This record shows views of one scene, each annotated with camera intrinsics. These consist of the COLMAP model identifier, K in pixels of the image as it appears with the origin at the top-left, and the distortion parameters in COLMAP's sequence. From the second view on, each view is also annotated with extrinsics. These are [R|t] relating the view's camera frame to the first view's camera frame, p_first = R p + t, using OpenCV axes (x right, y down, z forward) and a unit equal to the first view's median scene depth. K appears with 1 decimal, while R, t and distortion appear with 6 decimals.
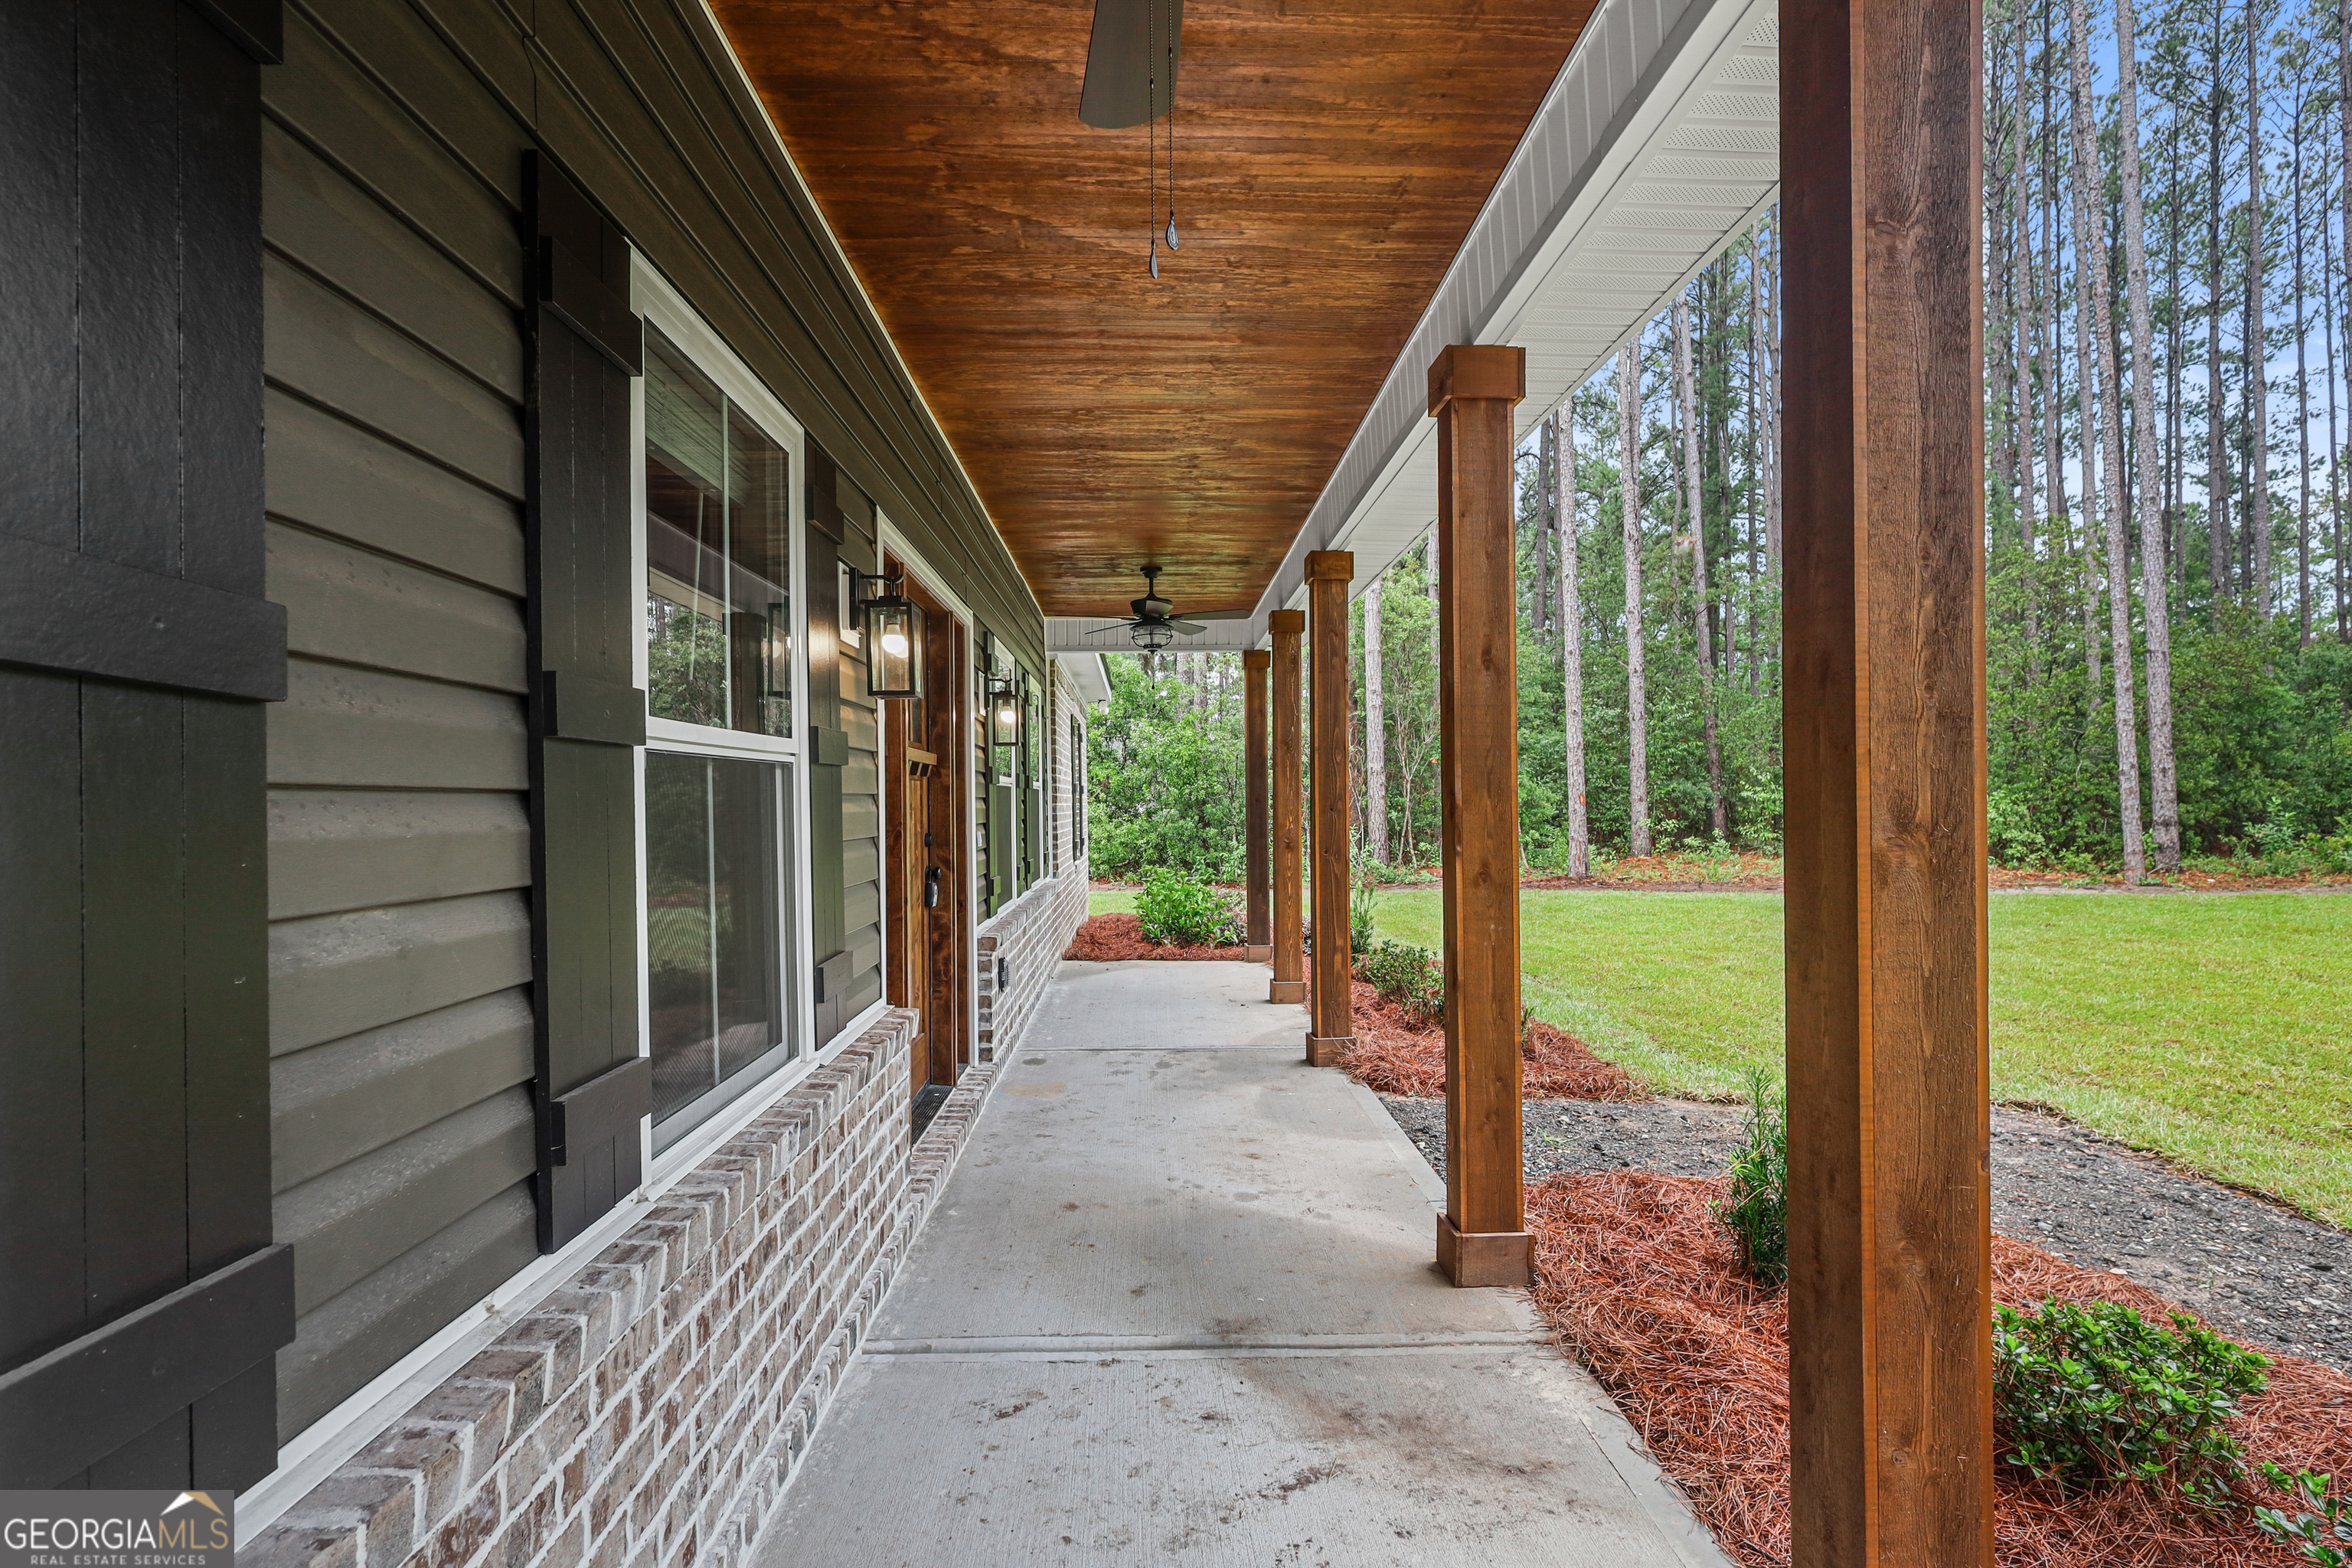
lens RADIAL K [[1090.0, 0, 1182.3], [0, 1090.0, 798.0], [0, 0, 1]] dist [0.013418, 0.000062]
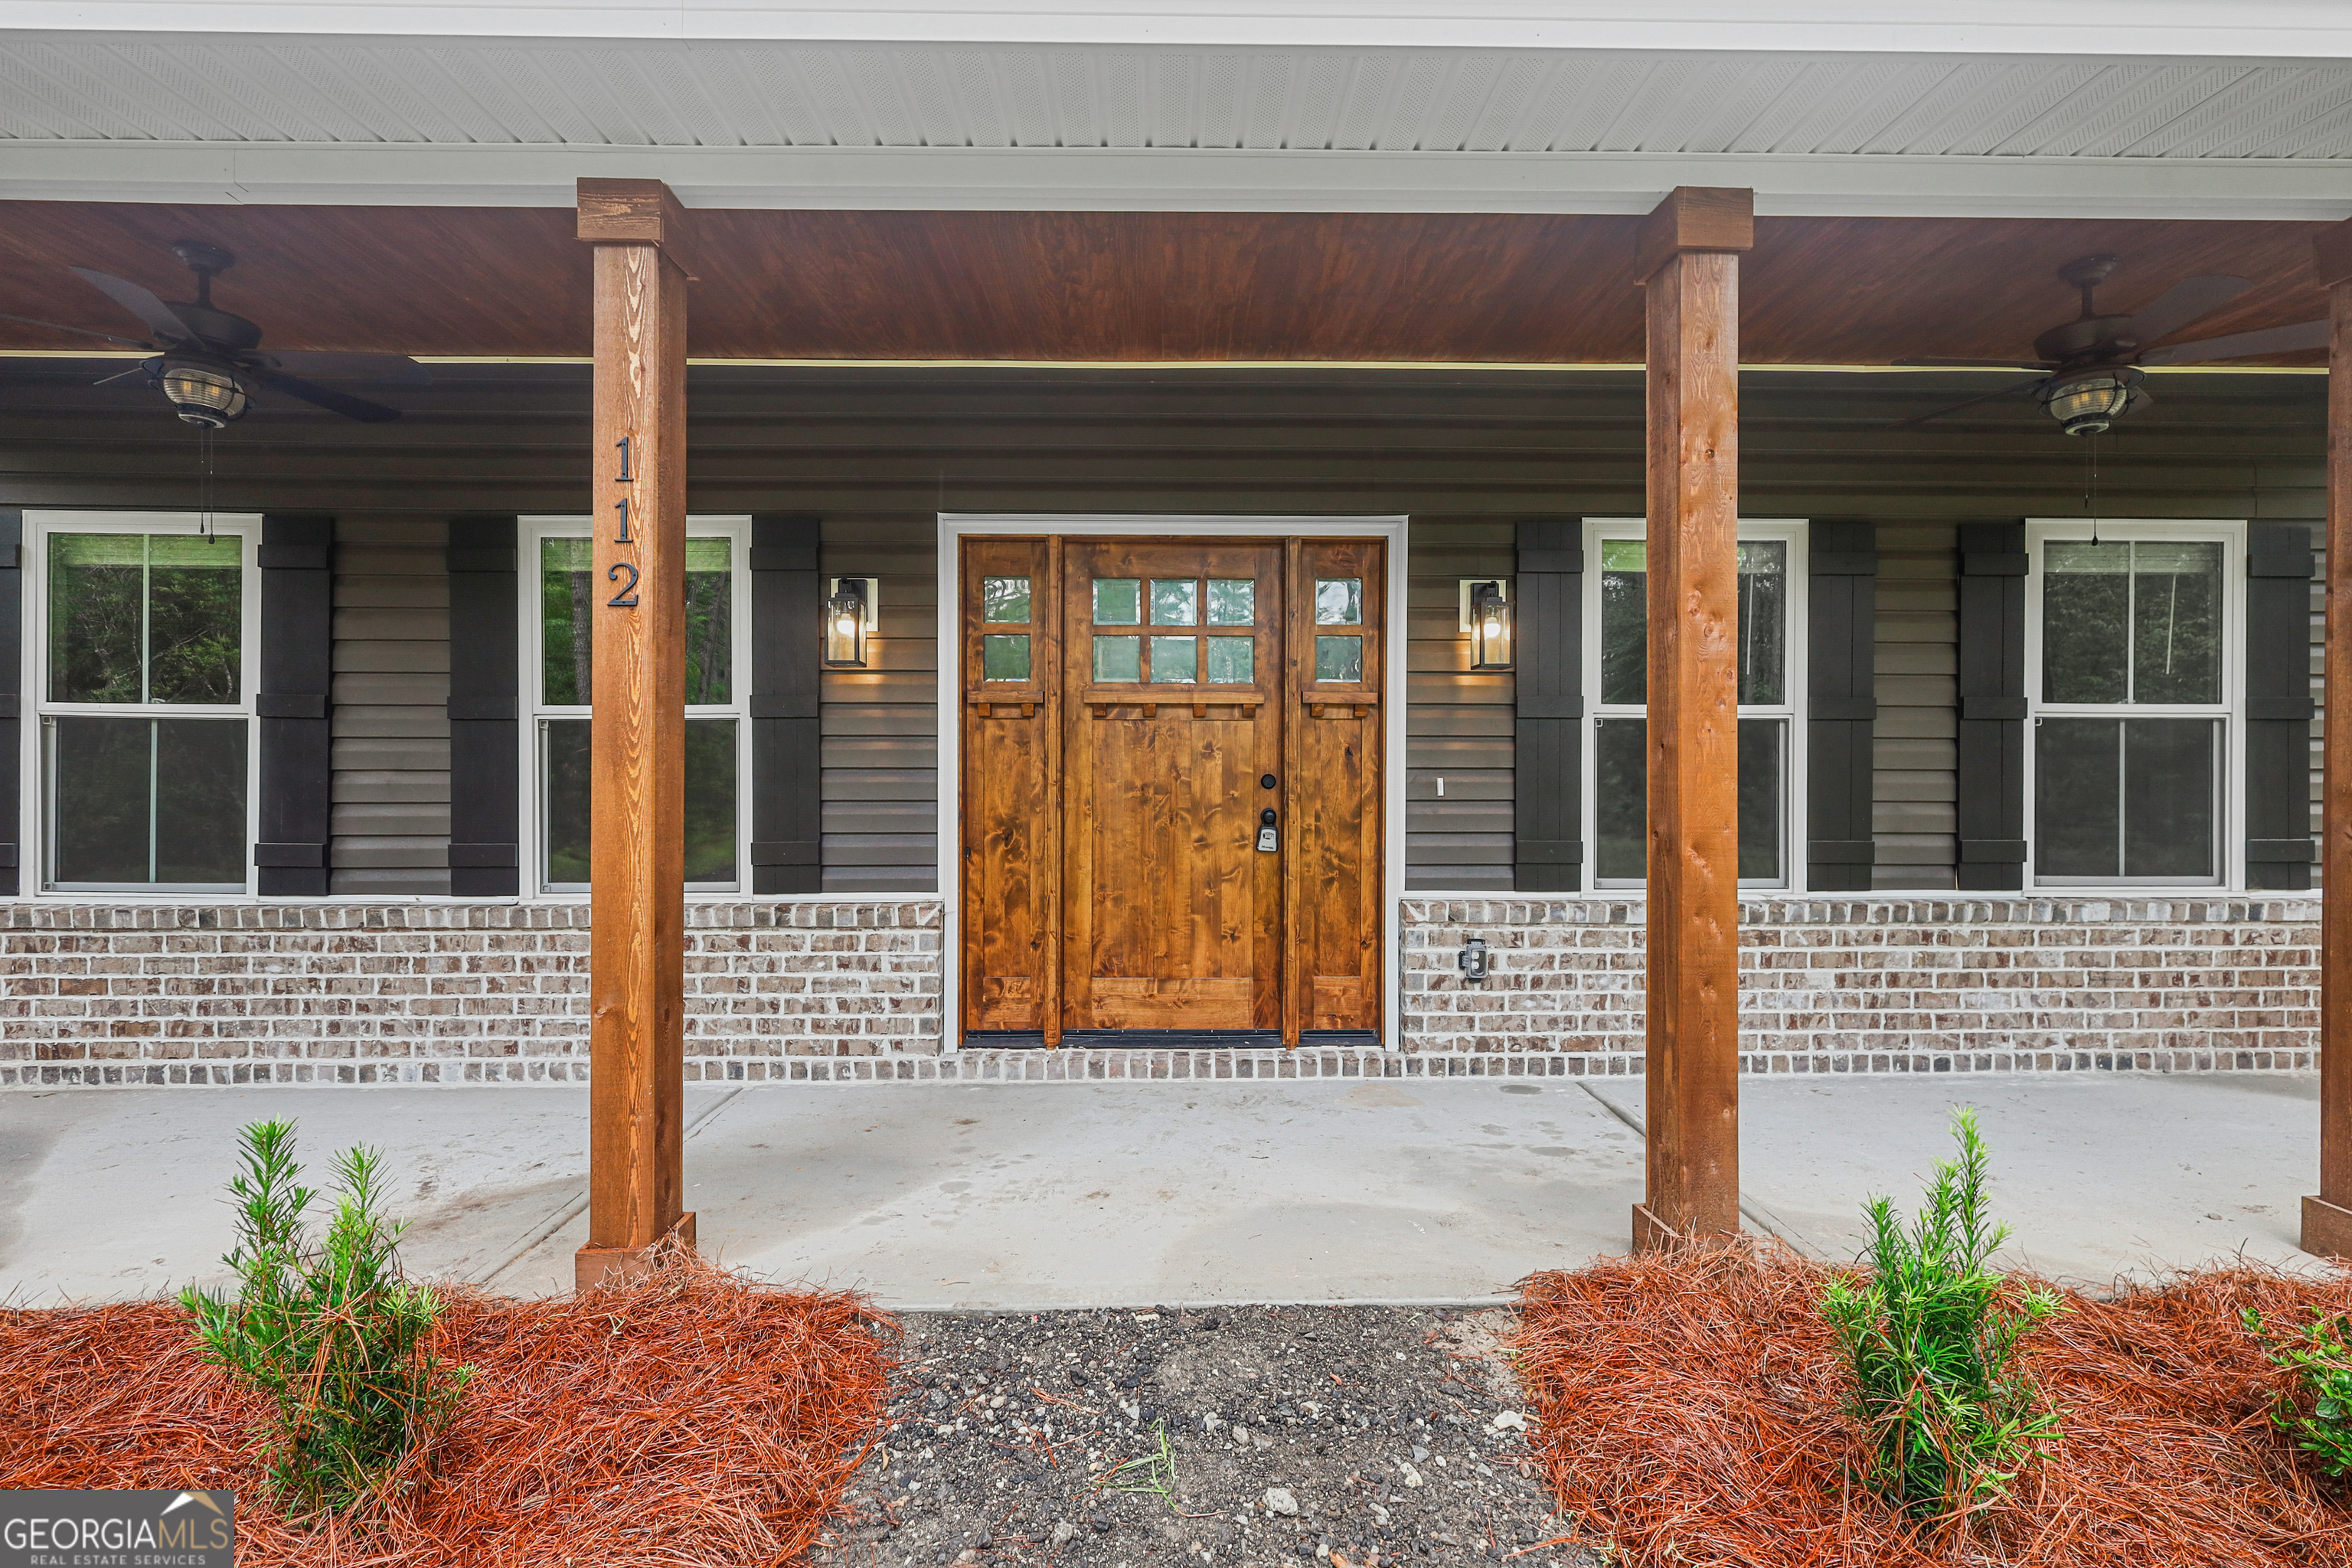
lens RADIAL K [[1090.0, 0, 1184.6], [0, 1090.0, 770.7], [0, 0, 1]] dist [0.013418, 0.000062]
pose [[-0.010784, 0.014040, -0.999843, 0.963359], [0.005473, 0.999887, 0.013981, 0.020271], [0.999927, -0.005321, -0.010860, 1.239312]]
